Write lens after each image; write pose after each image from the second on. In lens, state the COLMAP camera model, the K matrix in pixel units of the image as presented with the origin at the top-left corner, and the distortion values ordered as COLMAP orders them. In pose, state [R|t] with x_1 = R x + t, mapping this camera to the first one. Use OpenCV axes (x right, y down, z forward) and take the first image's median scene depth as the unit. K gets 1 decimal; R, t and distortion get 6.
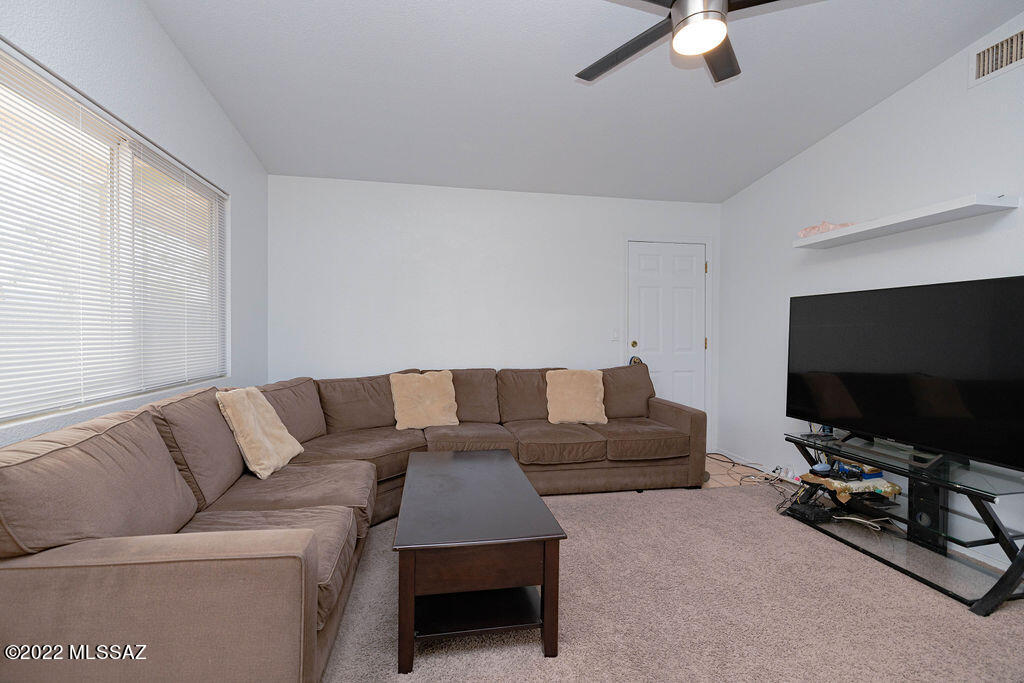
lens RADIAL K [[440.1, 0, 512.0], [0, 440.1, 341.5], [0, 0, 1]] dist [-0.000774, 0.000068]
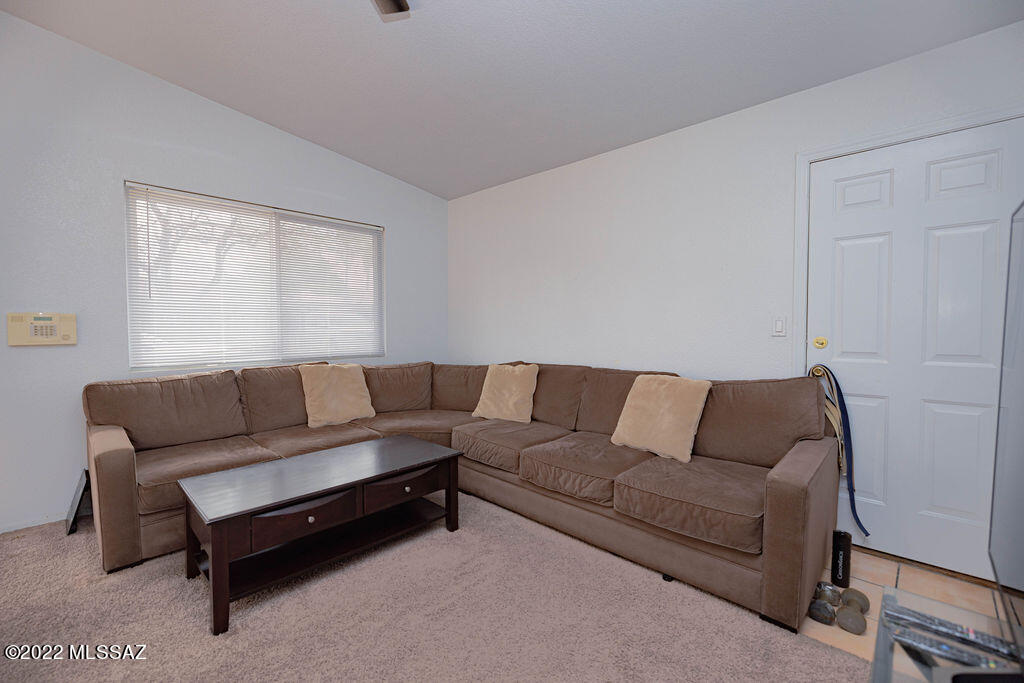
lens RADIAL K [[440.1, 0, 512.0], [0, 440.1, 341.5], [0, 0, 1]] dist [-0.000774, 0.000068]
pose [[0.577703, 0.025289, -0.815855, 0.643770], [-0.007694, 0.999644, 0.025539, -0.006982], [0.816211, -0.008477, 0.577692, 0.454334]]
